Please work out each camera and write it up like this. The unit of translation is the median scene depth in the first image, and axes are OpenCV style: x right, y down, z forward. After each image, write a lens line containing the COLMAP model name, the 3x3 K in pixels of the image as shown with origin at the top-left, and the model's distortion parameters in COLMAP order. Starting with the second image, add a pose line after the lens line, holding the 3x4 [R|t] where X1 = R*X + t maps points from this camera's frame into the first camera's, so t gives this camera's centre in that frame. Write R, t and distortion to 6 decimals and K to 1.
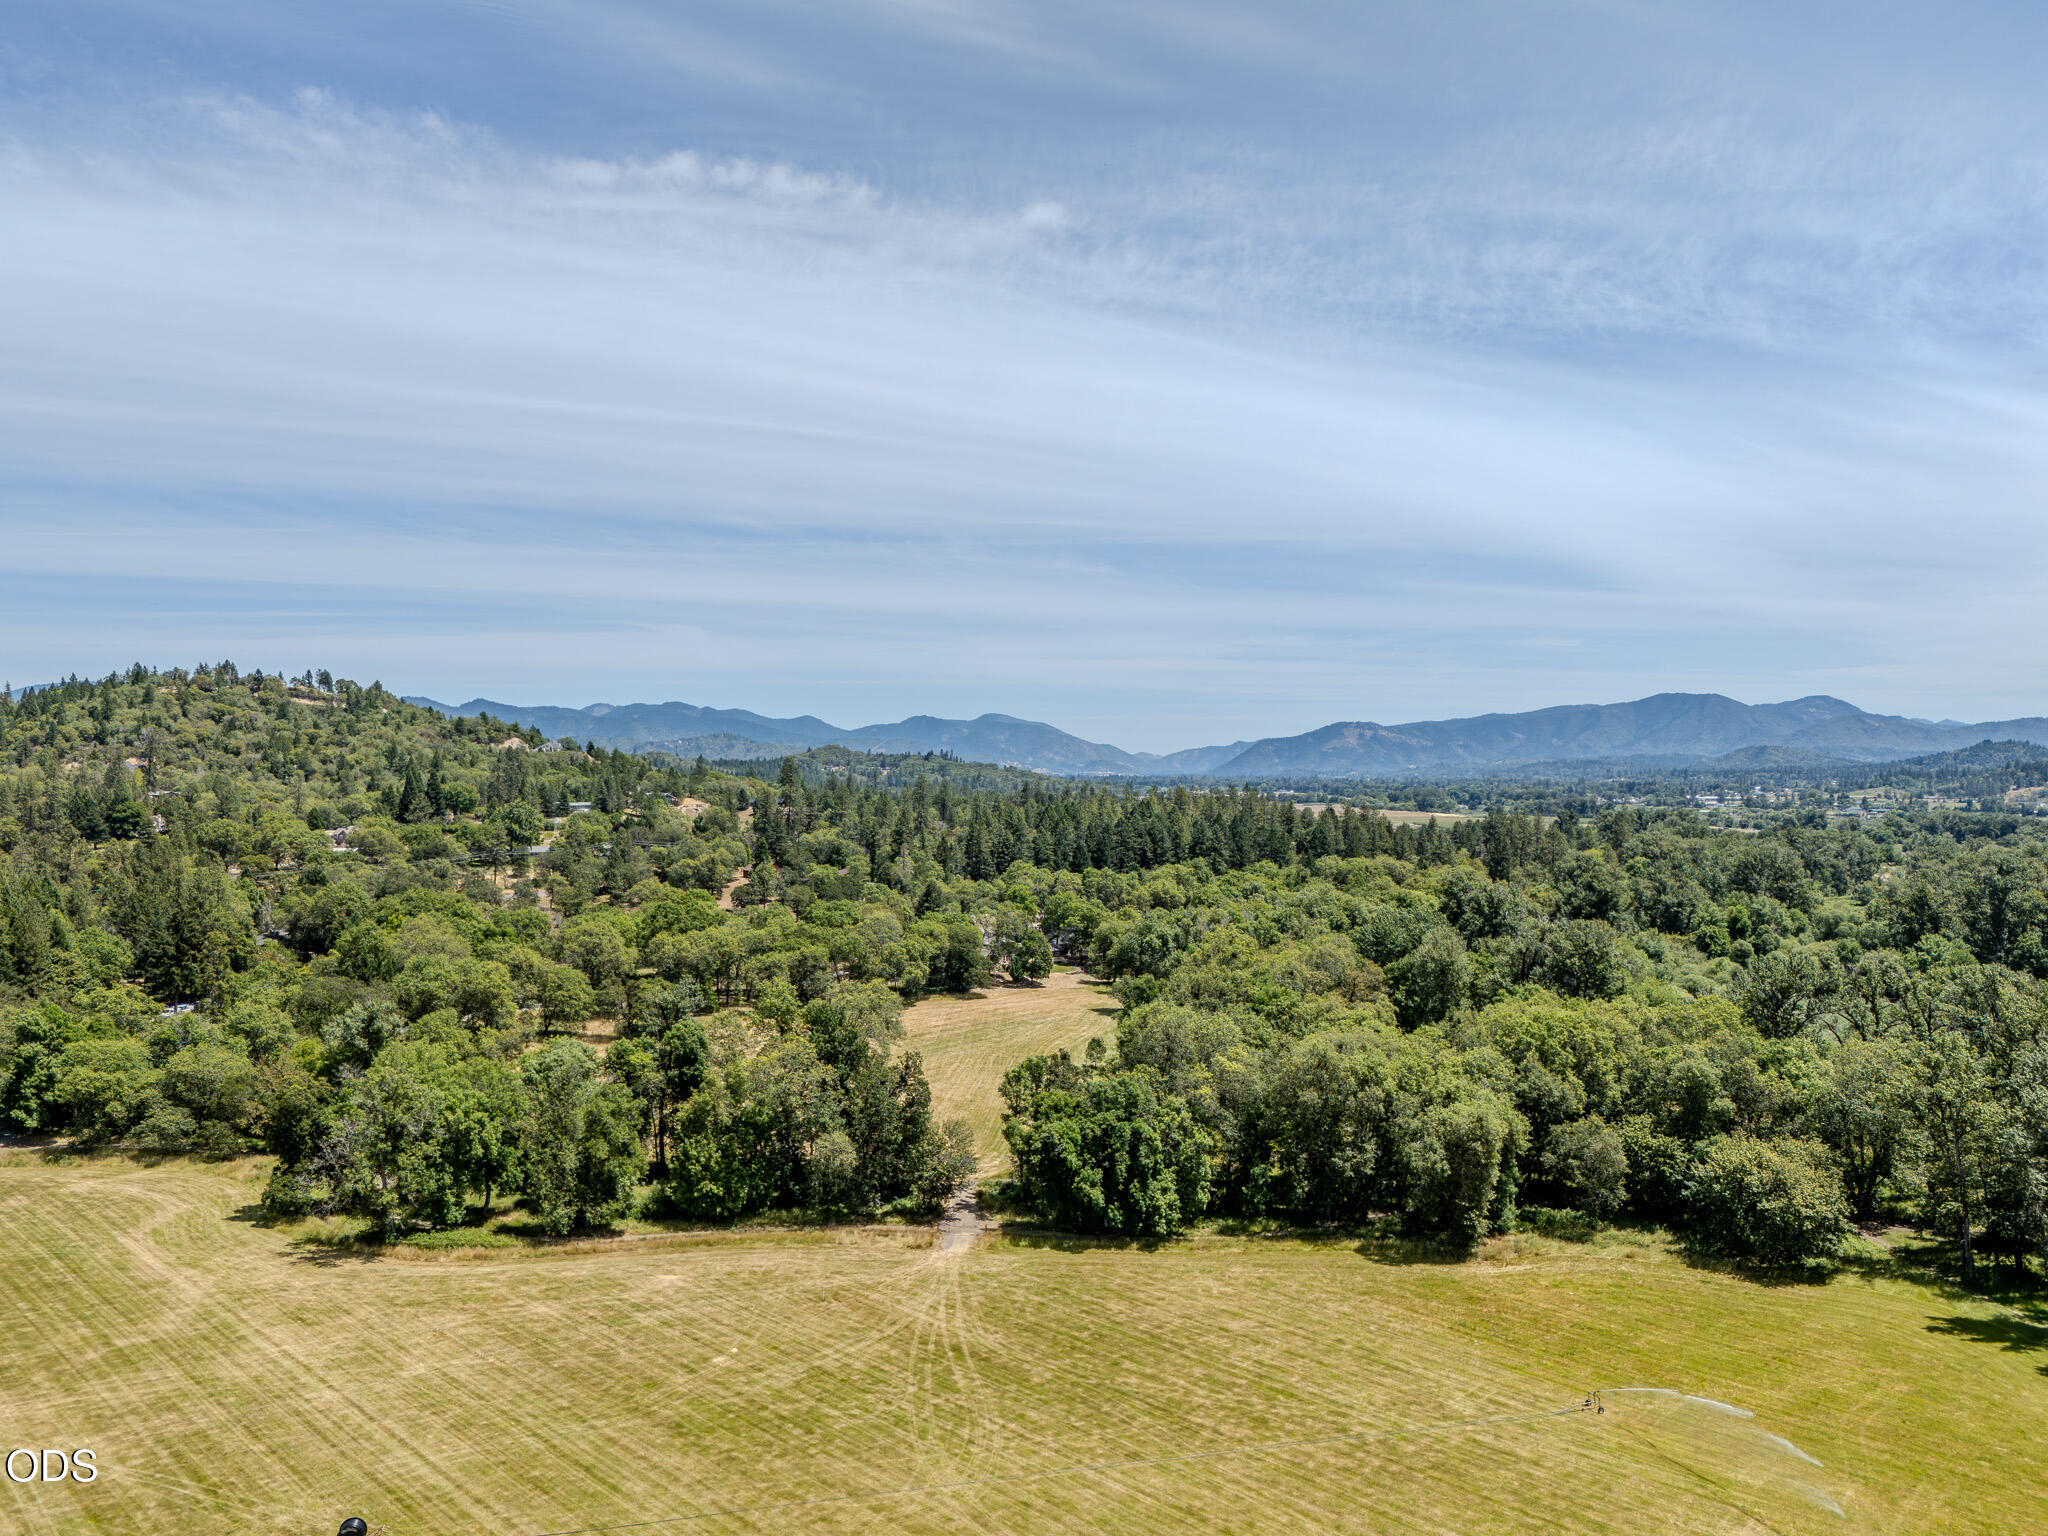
lens RADIAL K [[1522.1, 0, 1021.7], [0, 1522.1, 774.5], [0, 0, 1]] dist [0.065932, -0.068180]
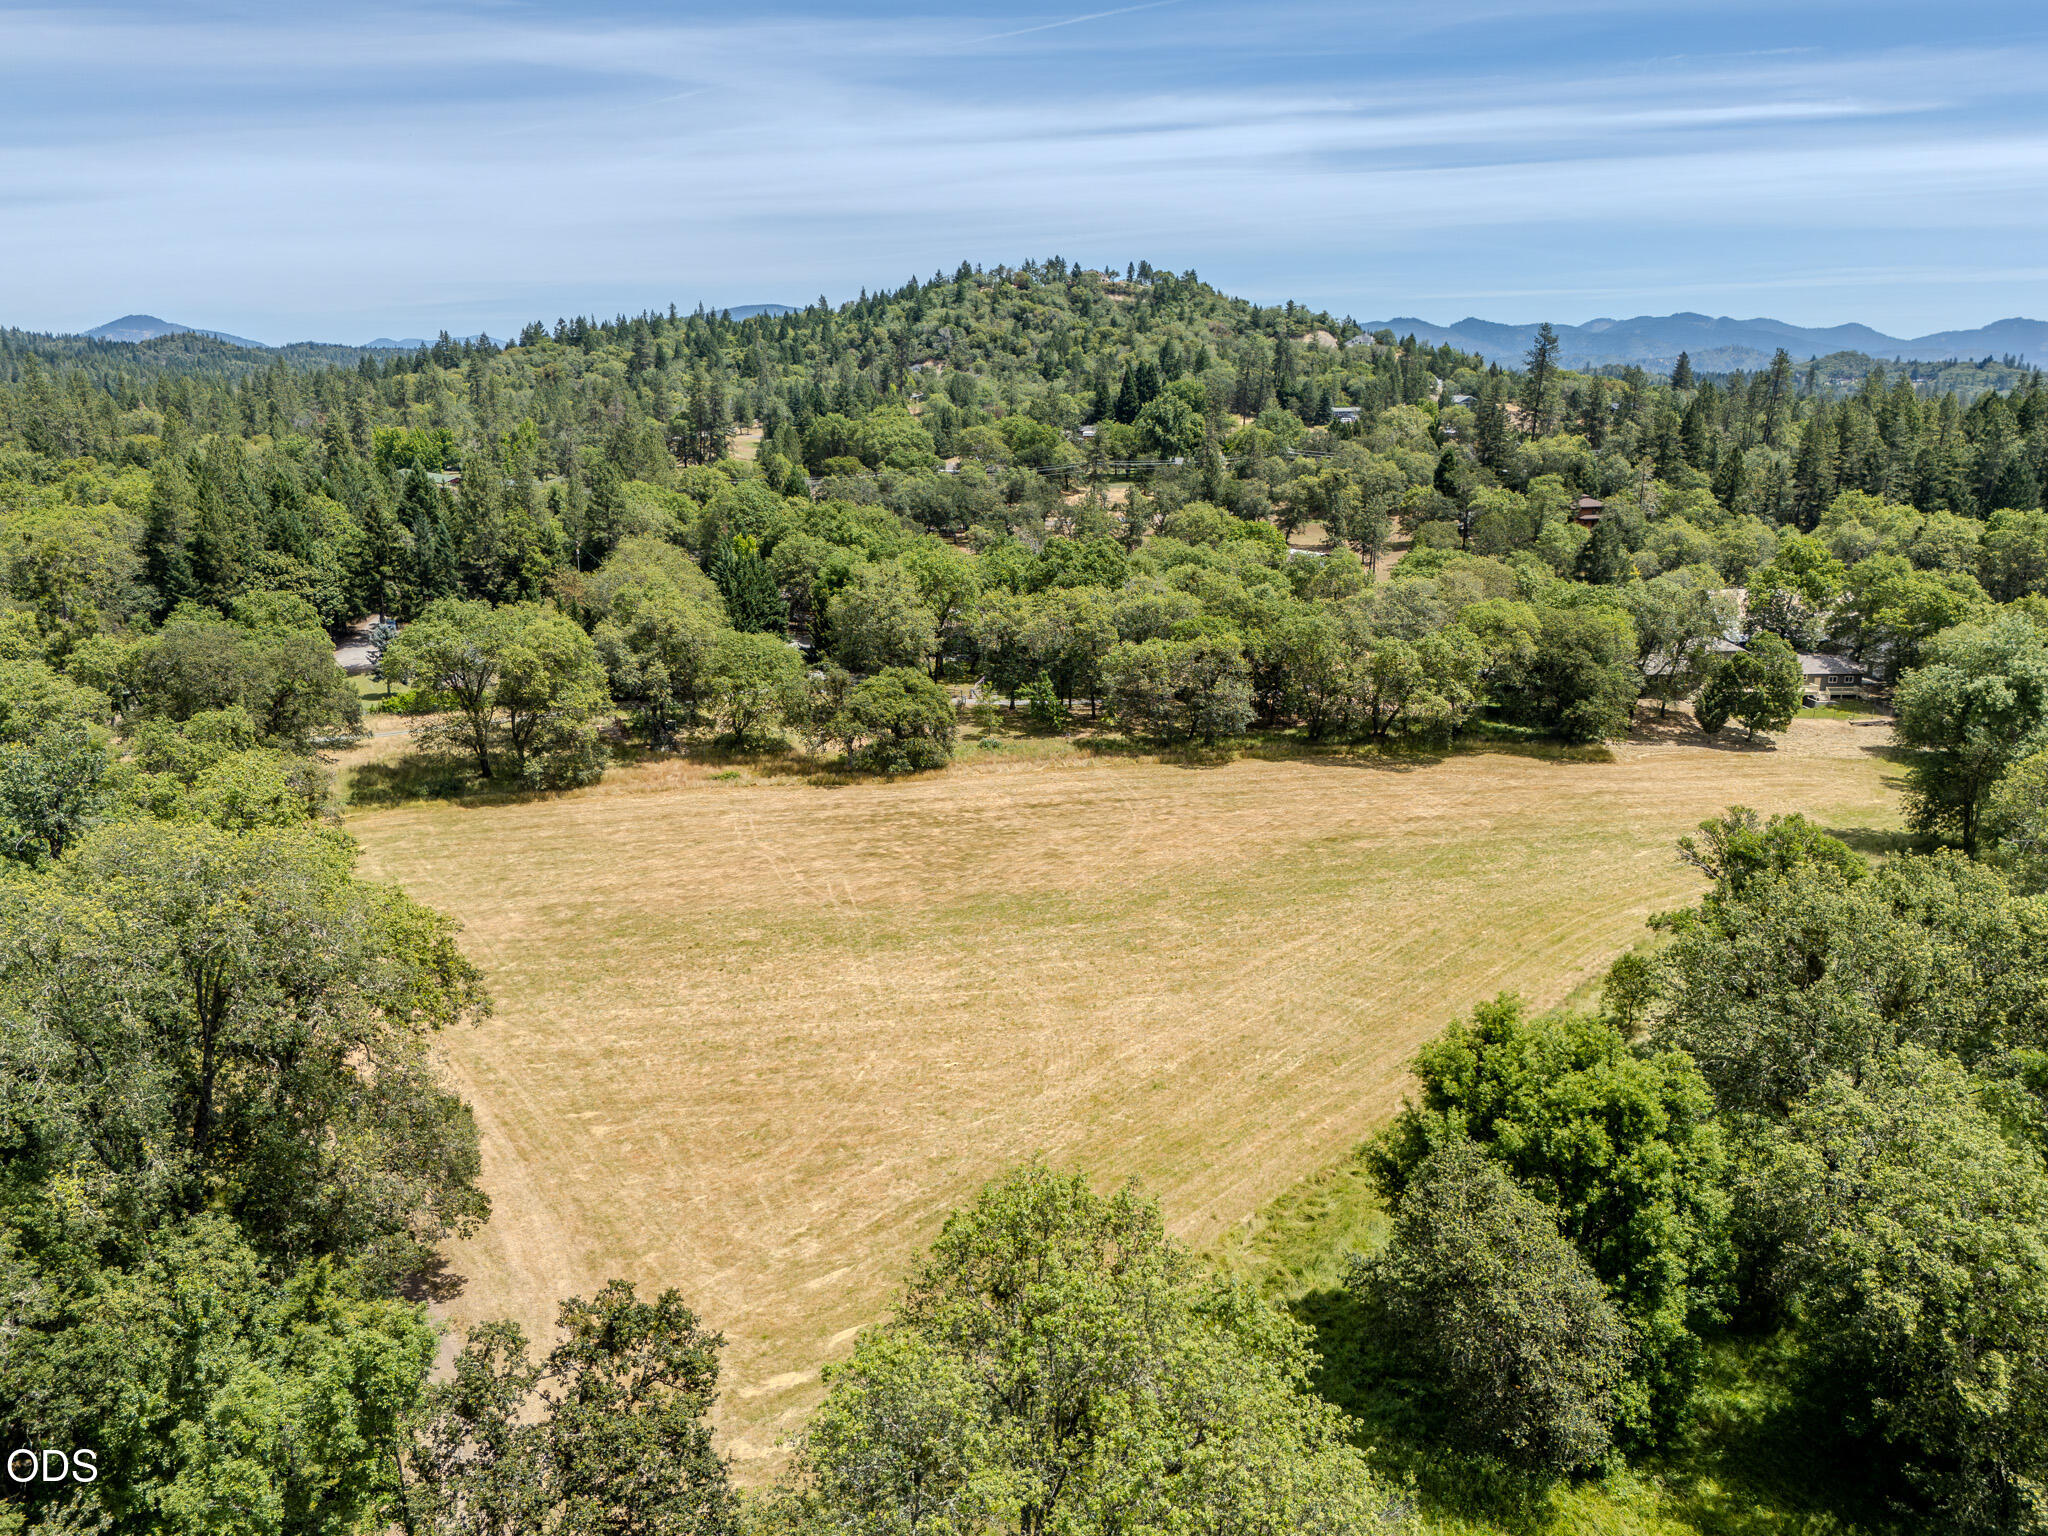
lens RADIAL K [[1522.1, 0, 1021.7], [0, 1522.1, 774.5], [0, 0, 1]] dist [0.065932, -0.068180]
pose [[0.809768, 0.137802, -0.570338, 0.049018], [0.000423, 0.971893, 0.235424, 0.015323], [0.586749, -0.190880, 0.786950, 0.228503]]
